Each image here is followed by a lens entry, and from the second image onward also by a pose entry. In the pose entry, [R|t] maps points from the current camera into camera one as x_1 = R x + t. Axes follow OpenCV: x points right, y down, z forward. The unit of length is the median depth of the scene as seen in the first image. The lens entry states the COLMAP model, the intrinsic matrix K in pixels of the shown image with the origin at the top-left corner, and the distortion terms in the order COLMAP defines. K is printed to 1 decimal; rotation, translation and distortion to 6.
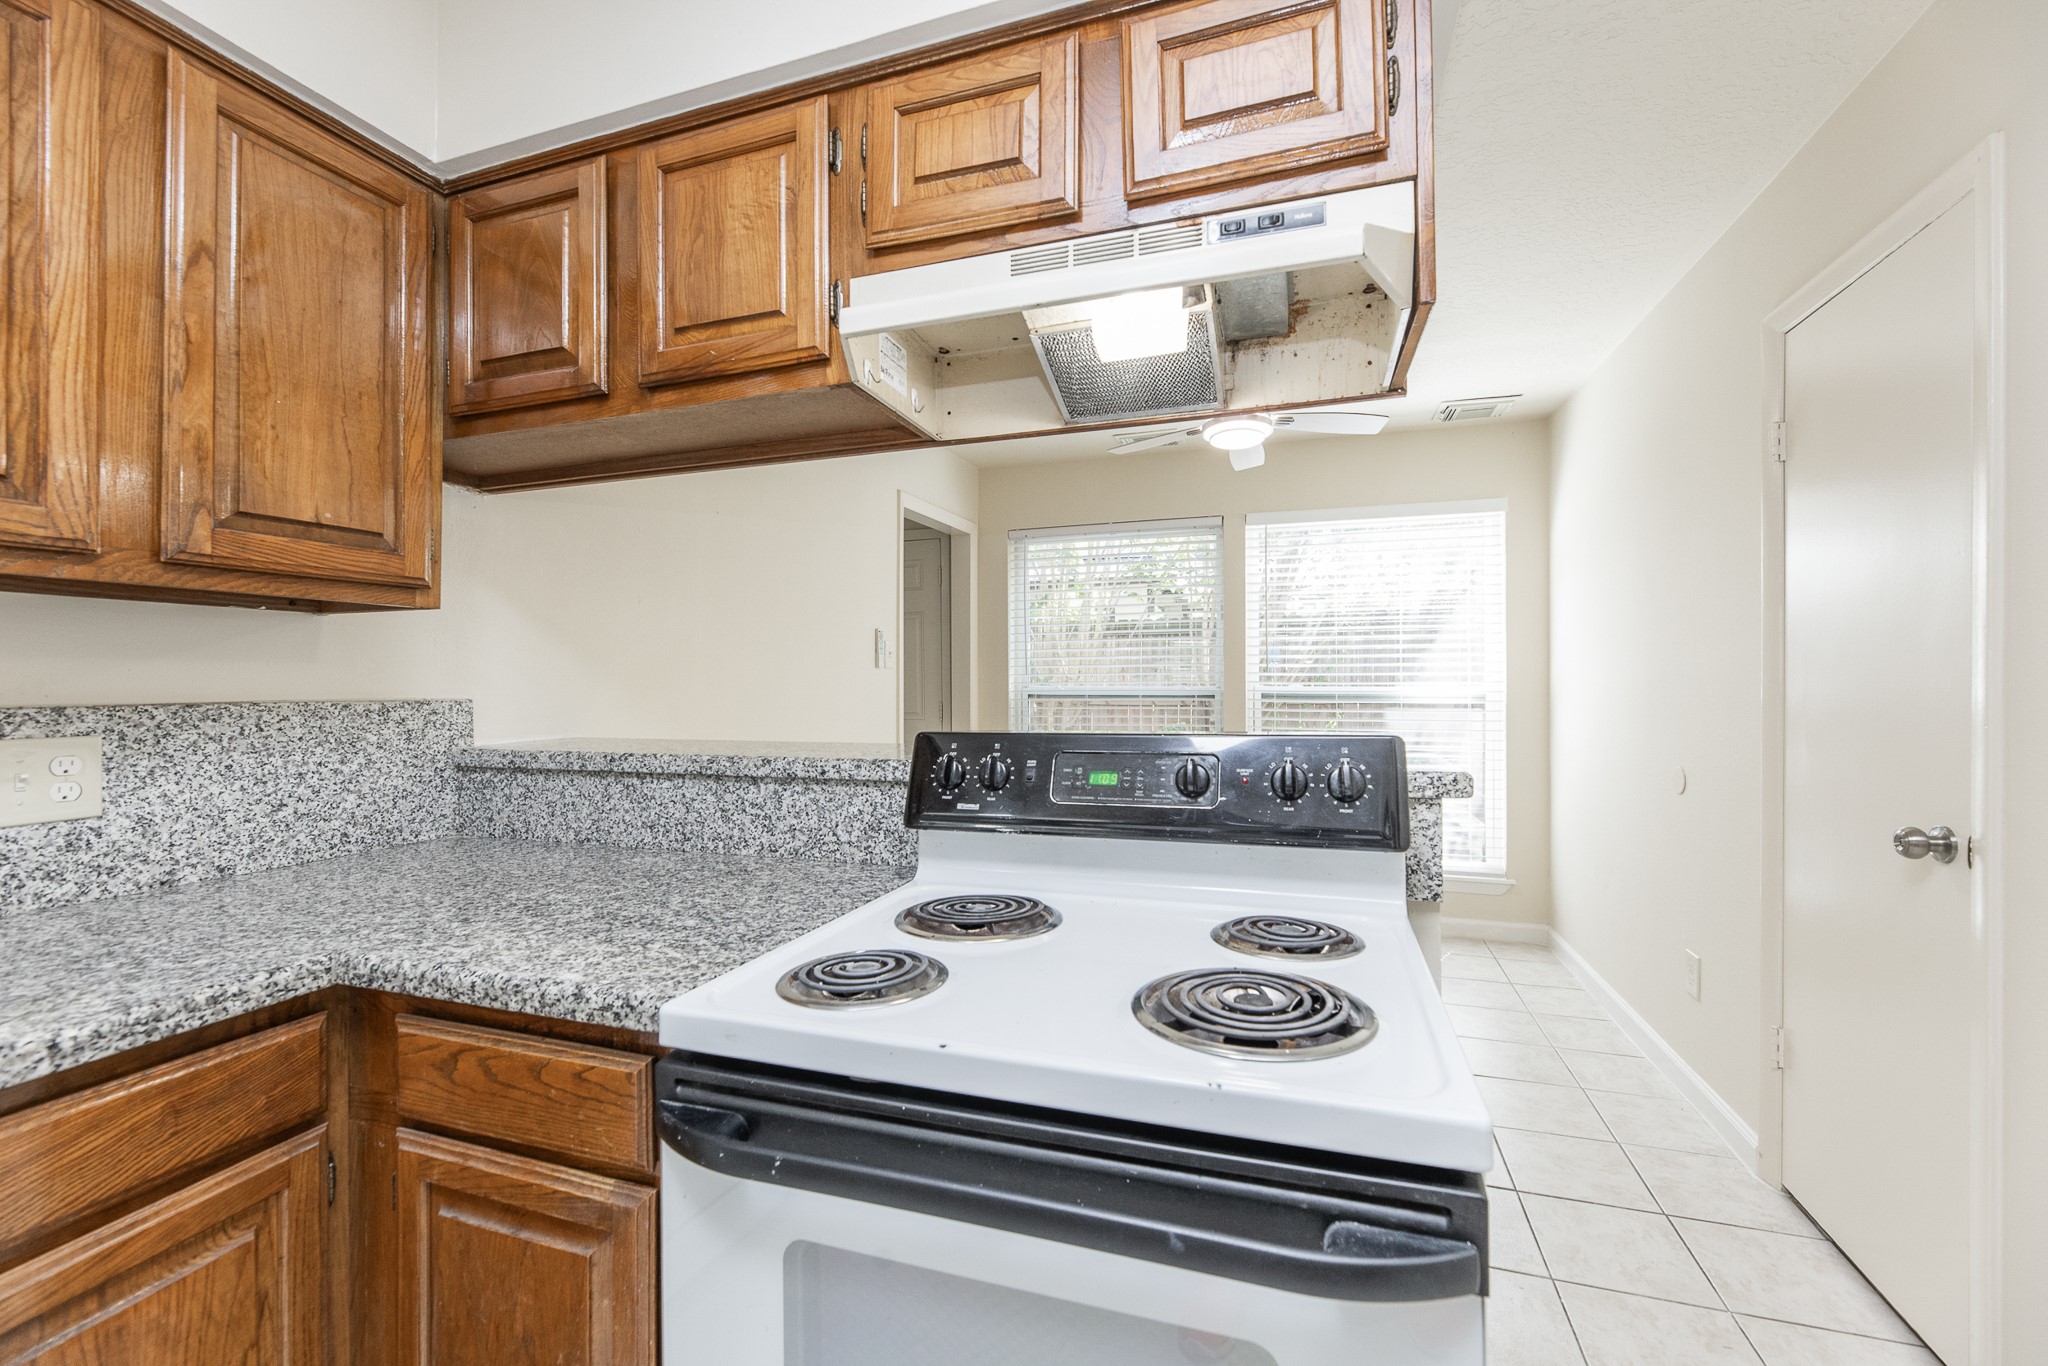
lens RADIAL K [[827.8, 0, 1030.5], [0, 827.8, 678.5], [0, 0, 1]] dist [-0.002845, 0.000335]
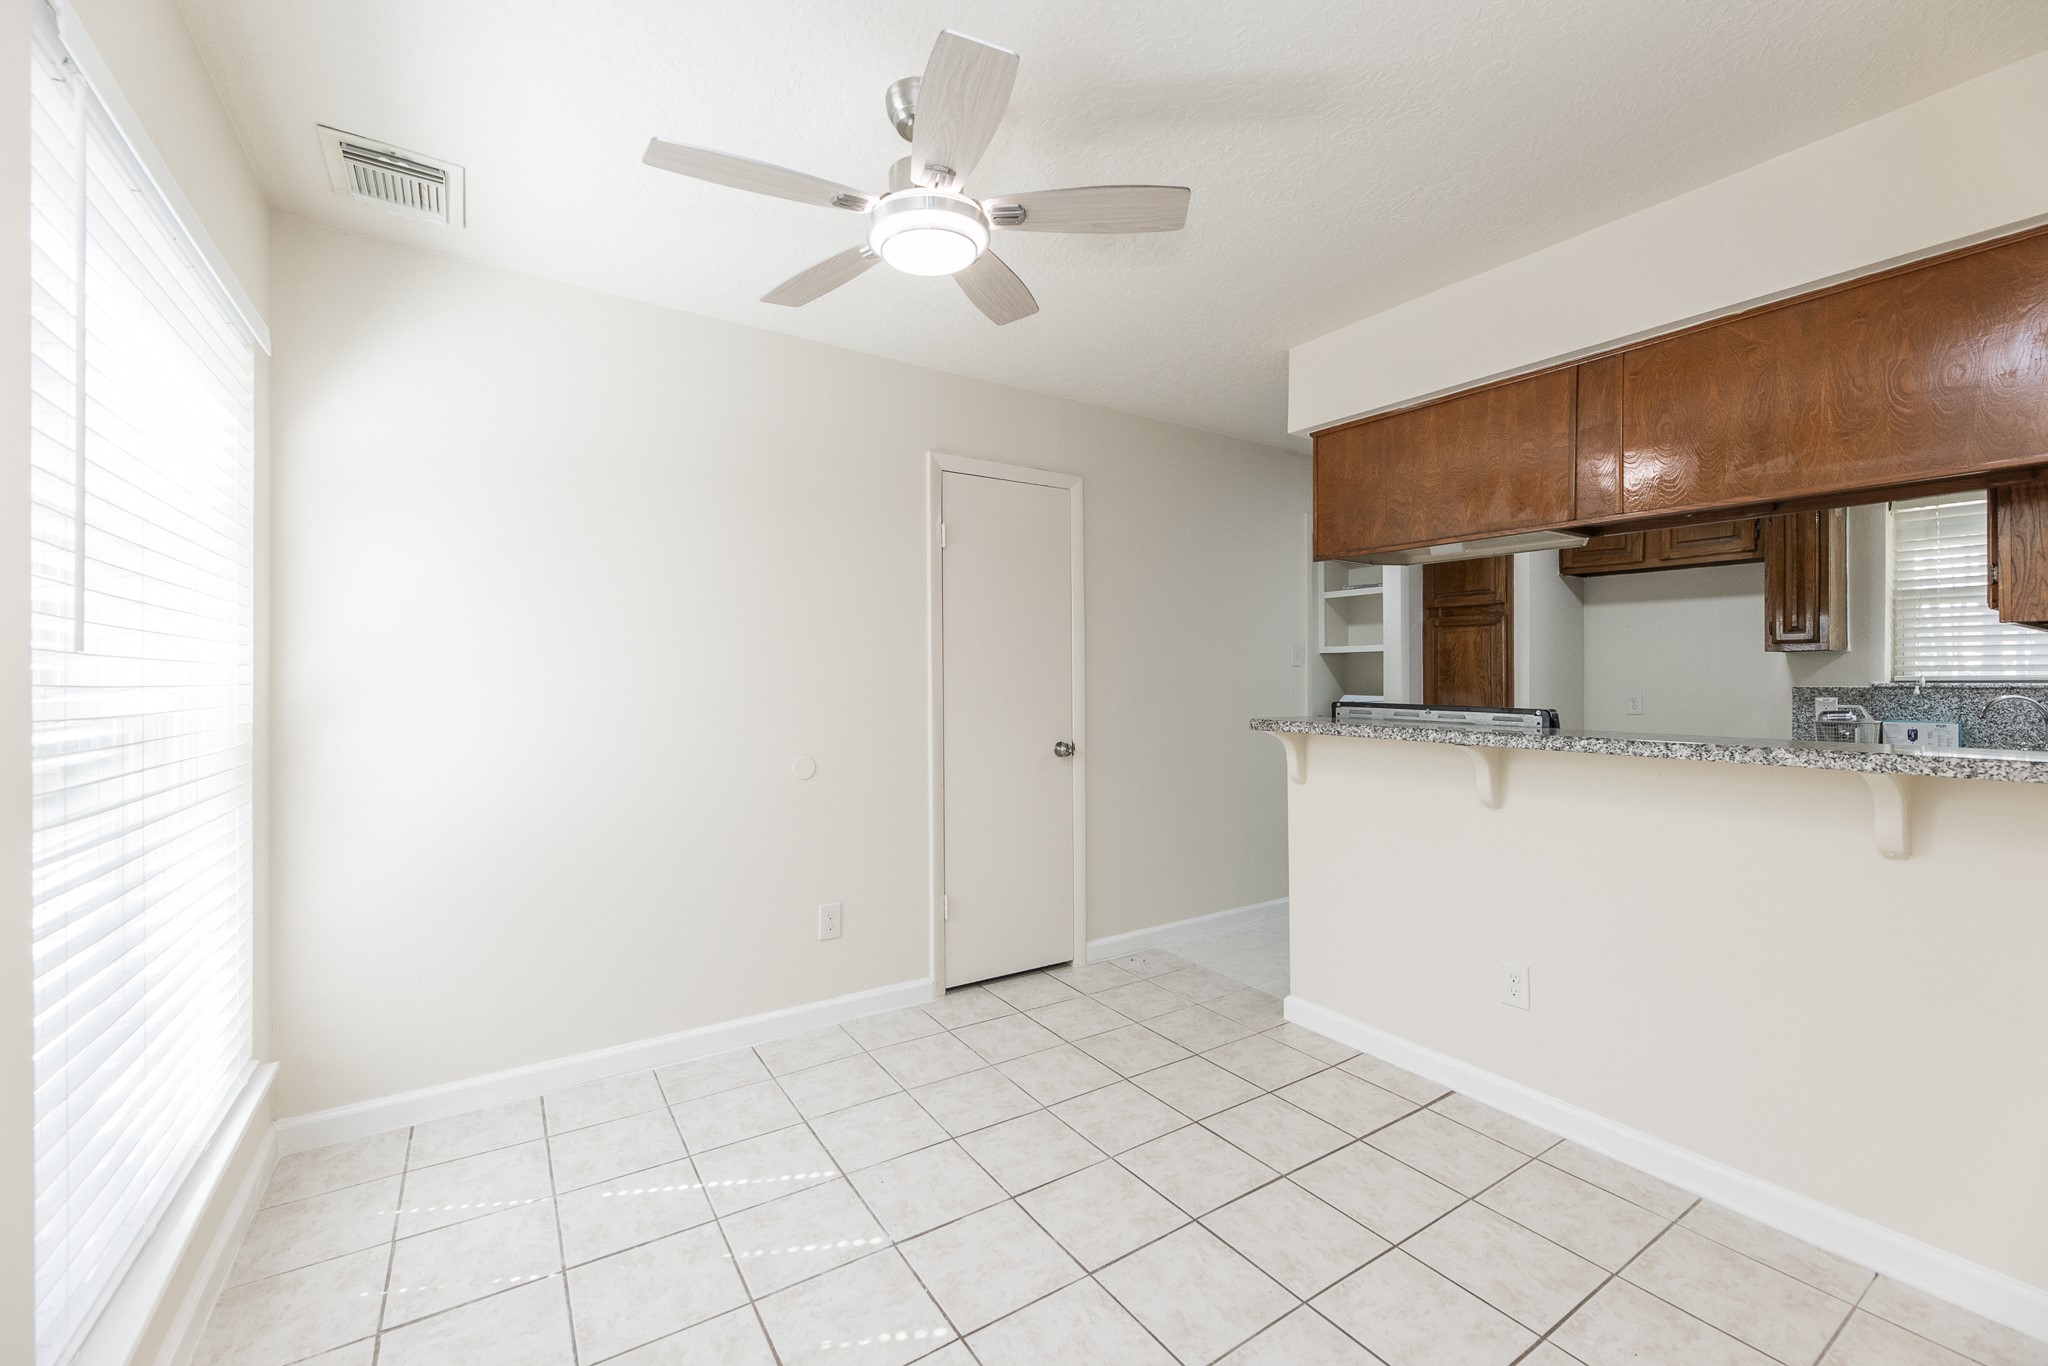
lens RADIAL K [[827.8, 0, 1030.2], [0, 827.8, 679.8], [0, 0, 1]] dist [-0.002845, 0.000335]
pose [[-0.789239, 0.003389, 0.614077, -0.362881], [0.000007, 0.999985, -0.005511, 0.013041], [-0.614086, -0.004345, -0.789227, 3.313821]]
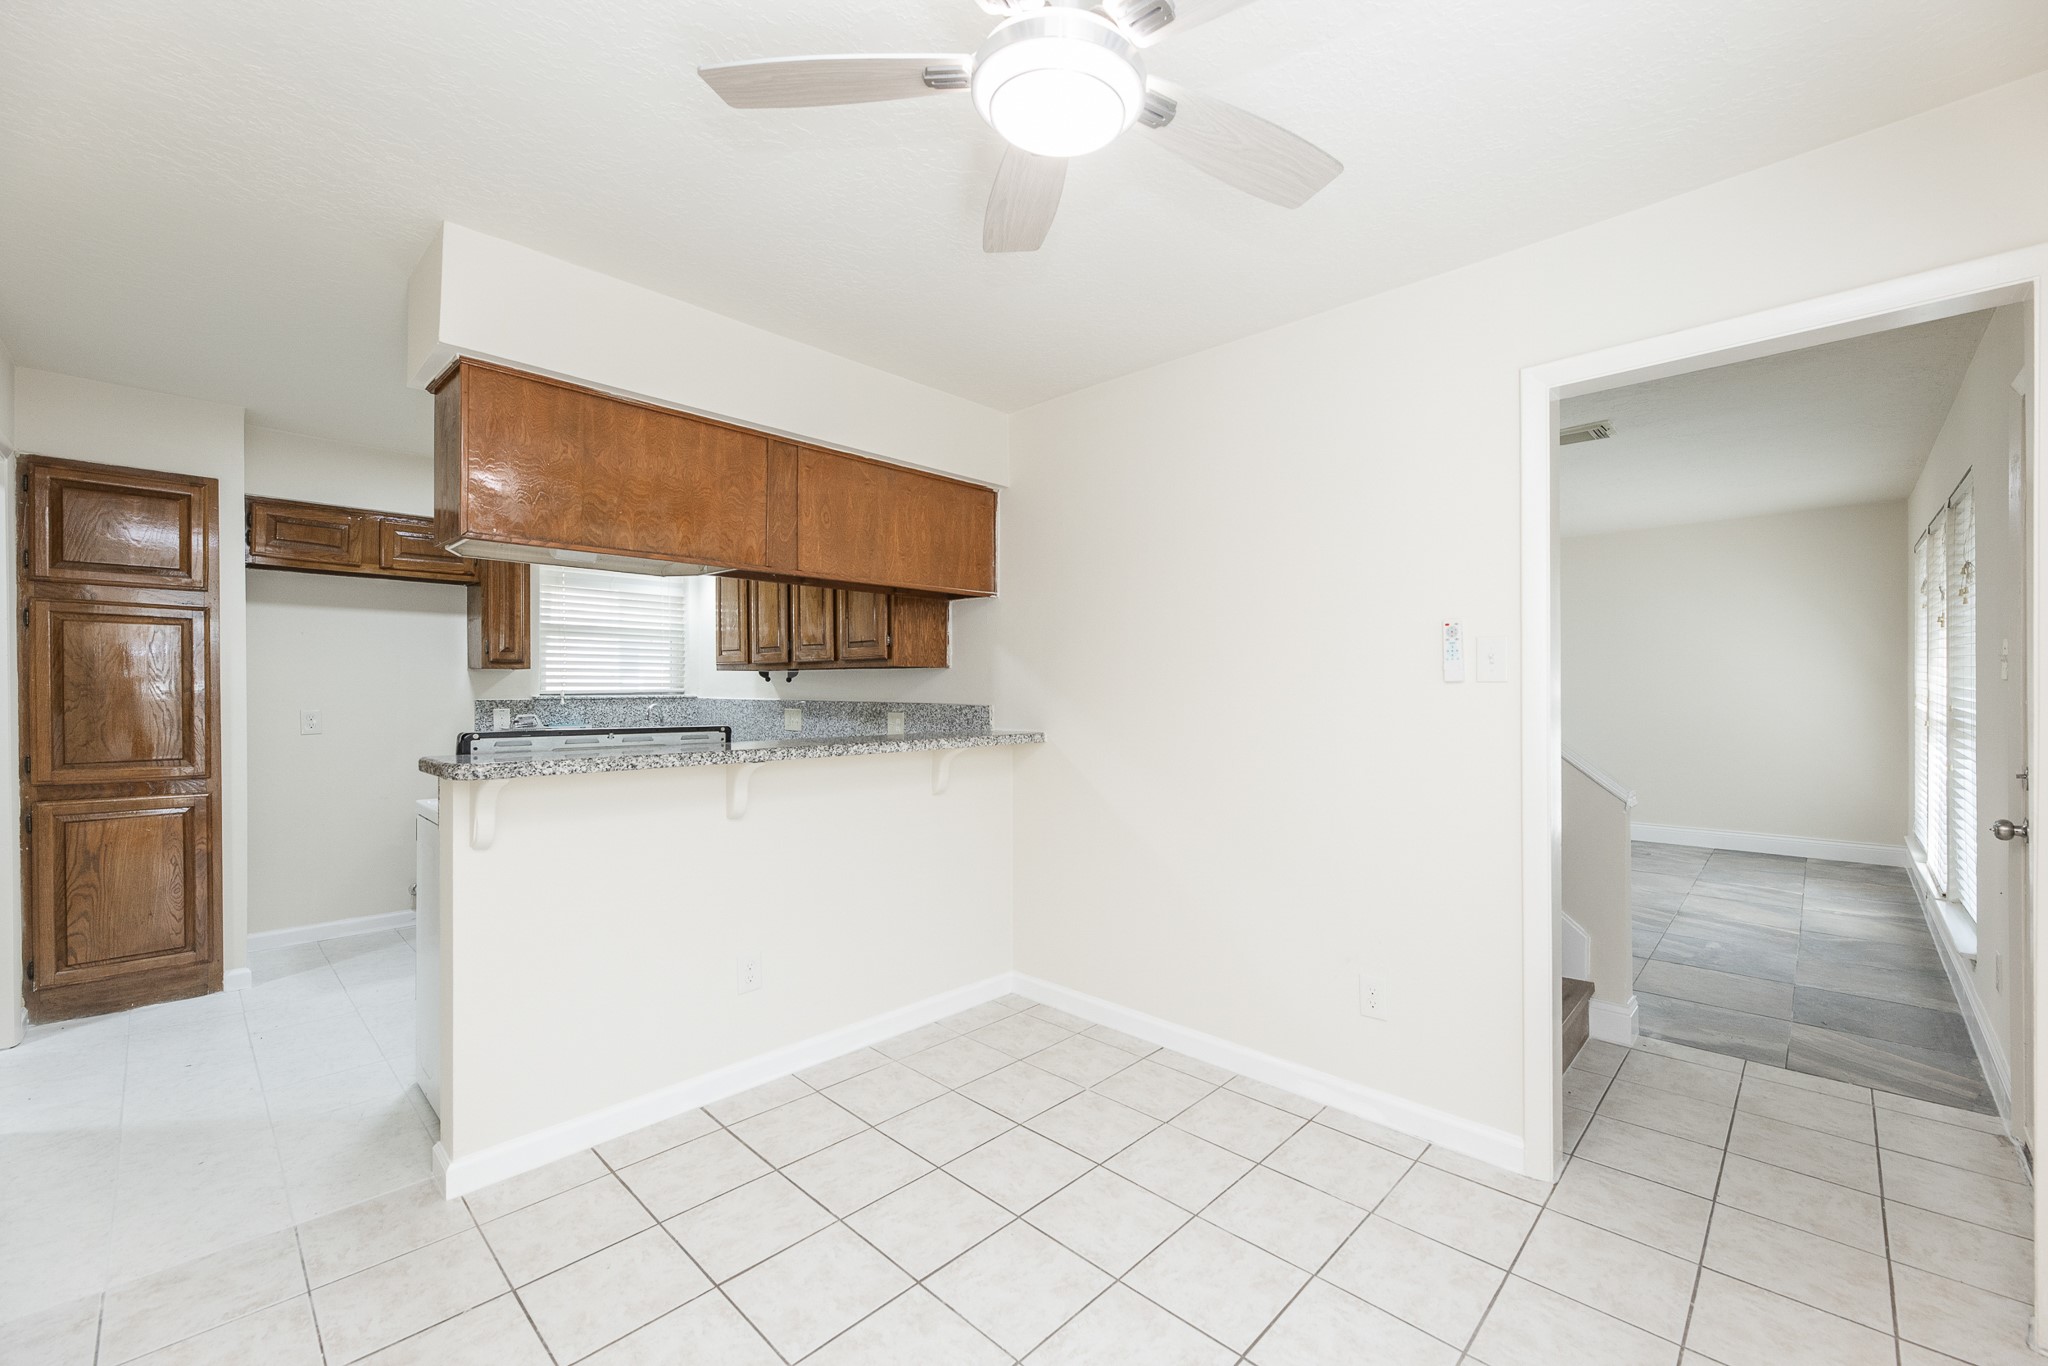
lens RADIAL K [[827.8, 0, 1049.7], [0, 827.8, 691.4], [0, 0, 1]] dist [-0.002845, 0.000335]
pose [[-0.418267, 0.009222, -0.908277, 1.458761], [0.004373, 0.999957, 0.008139, -0.032455], [0.908313, -0.000568, -0.418290, 2.747446]]
